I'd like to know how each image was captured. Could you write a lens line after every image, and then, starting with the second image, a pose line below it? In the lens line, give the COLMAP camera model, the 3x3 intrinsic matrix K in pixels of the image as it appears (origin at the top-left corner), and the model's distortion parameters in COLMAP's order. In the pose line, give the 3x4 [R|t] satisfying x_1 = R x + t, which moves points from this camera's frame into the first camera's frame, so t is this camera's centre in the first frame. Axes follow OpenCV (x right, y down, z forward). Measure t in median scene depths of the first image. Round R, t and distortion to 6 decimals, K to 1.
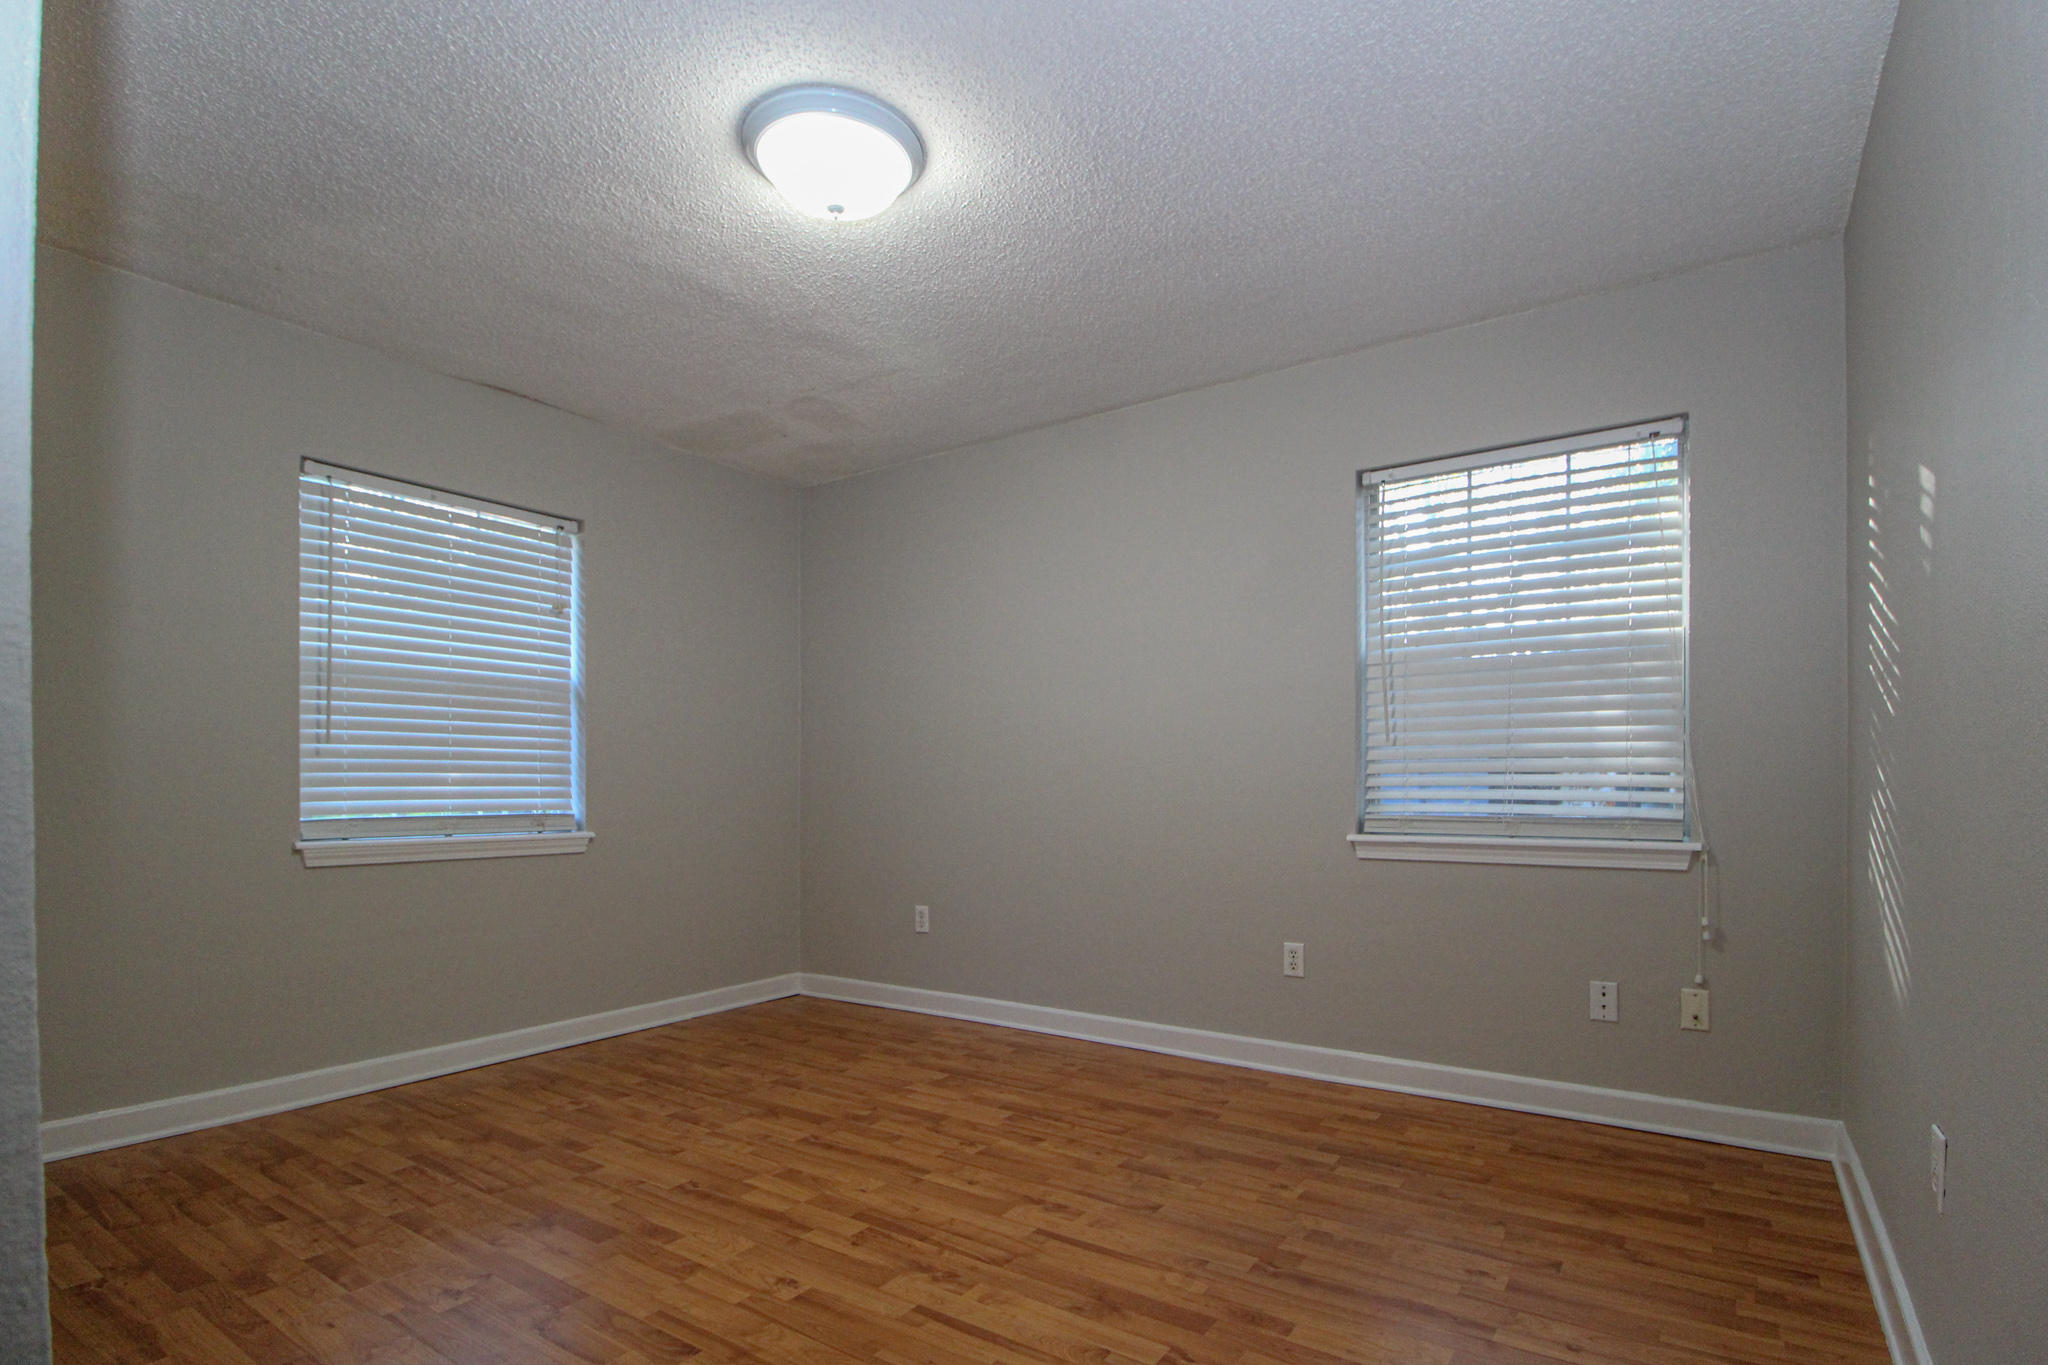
lens RADIAL K [[907.9, 0, 1073.7], [0, 907.9, 785.7], [0, 0, 1]] dist [0.002007, -0.014765]
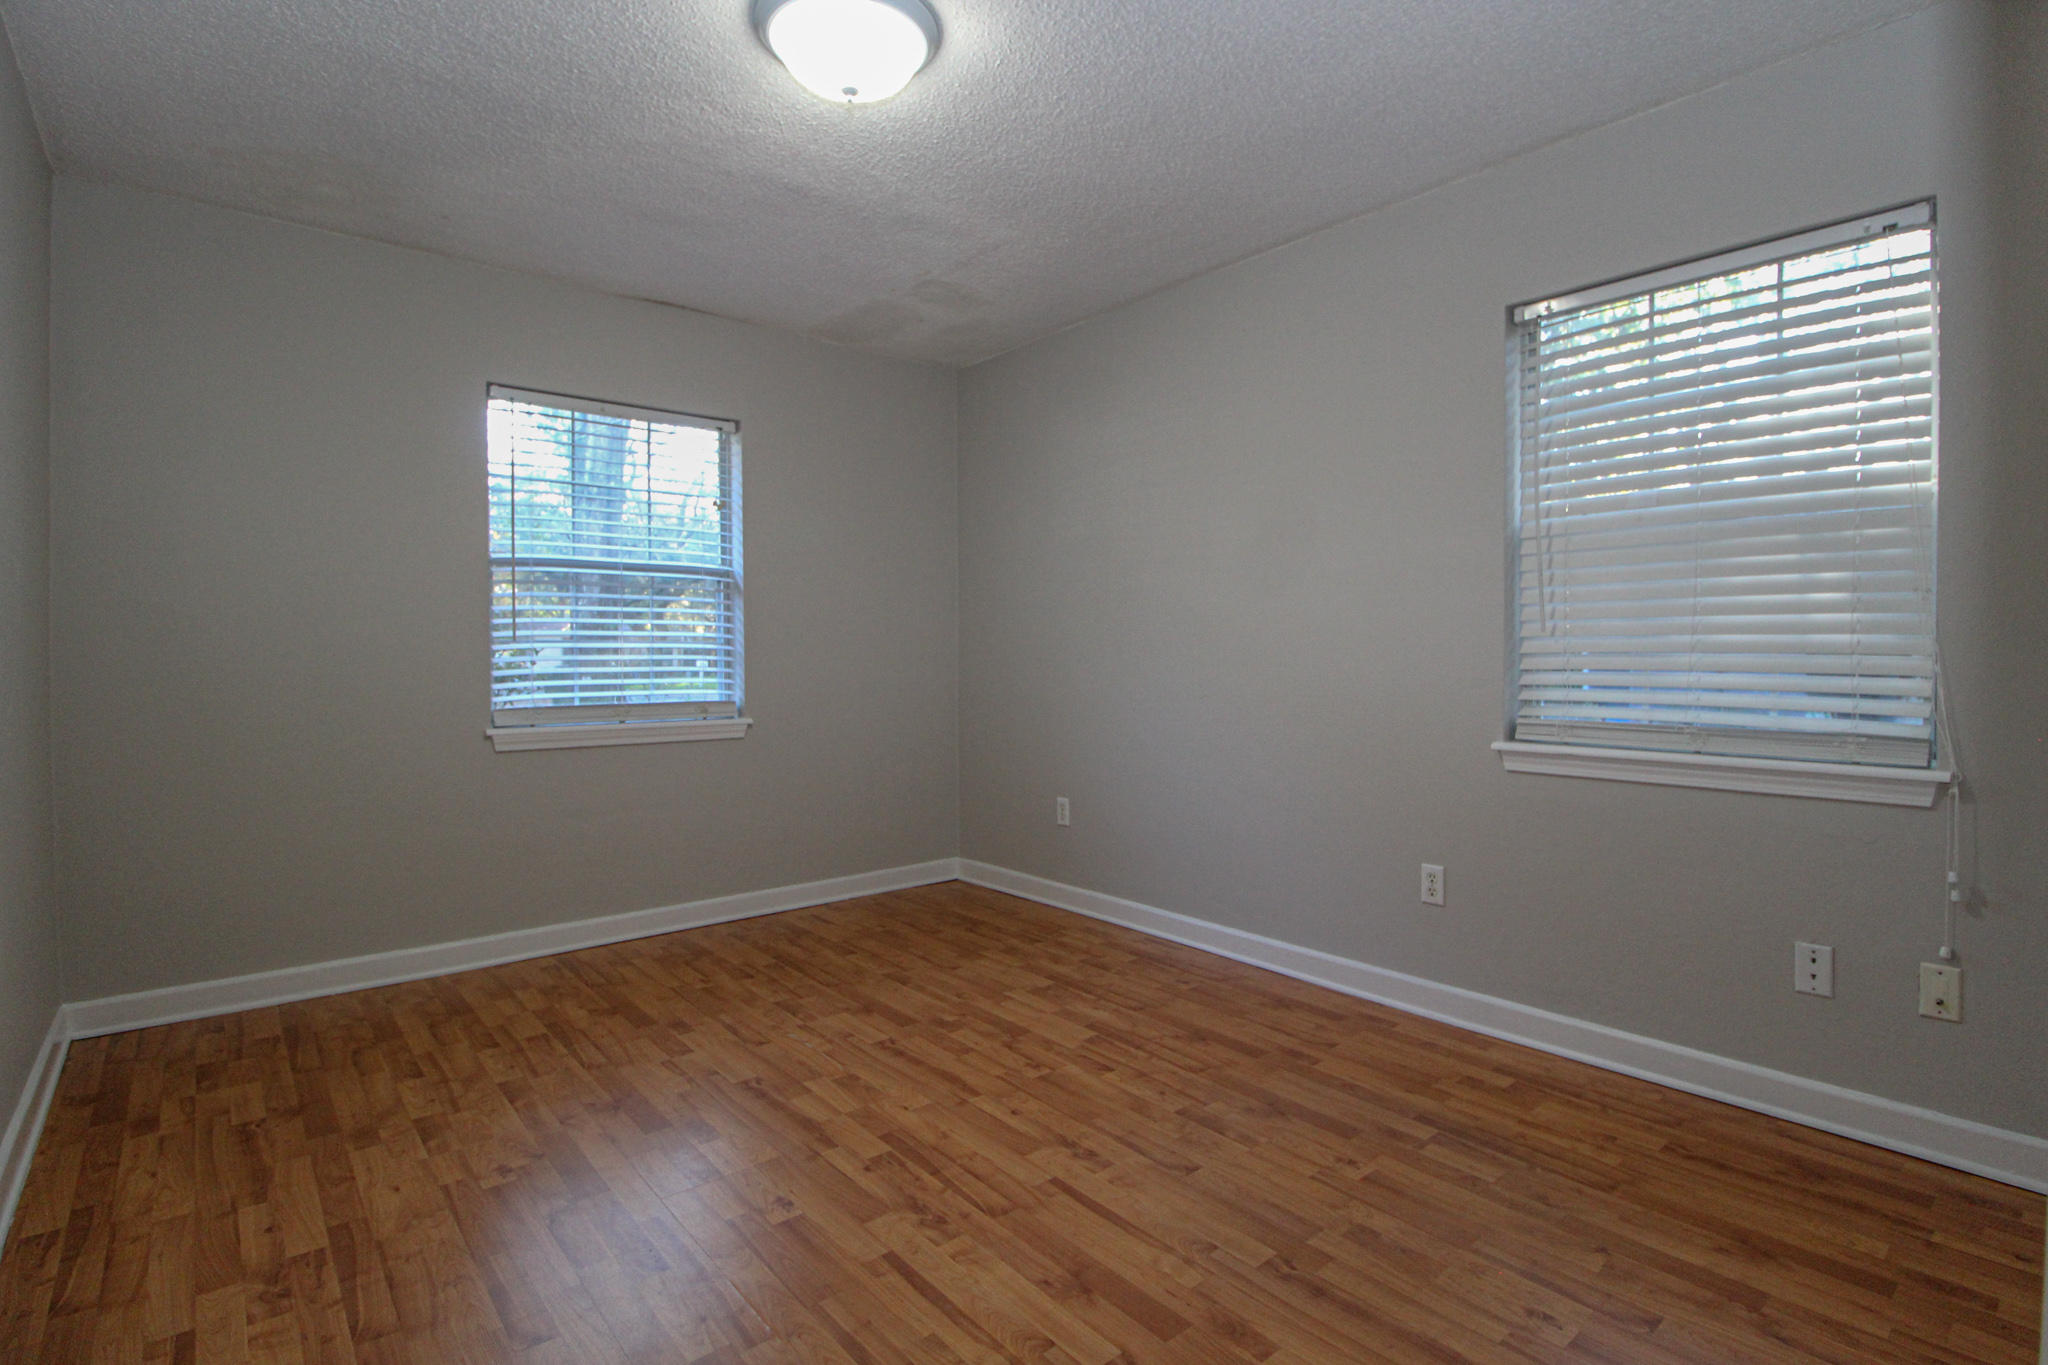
lens RADIAL K [[943.5, 0, 1047.0], [0, 943.5, 676.5], [0, 0, 1]] dist [0.001341, -0.012130]
pose [[0.968109, 0.000888, -0.250527, 0.139450], [0.003197, 0.999869, 0.015897, -0.025430], [0.250508, -0.016191, 0.967979, 0.058453]]
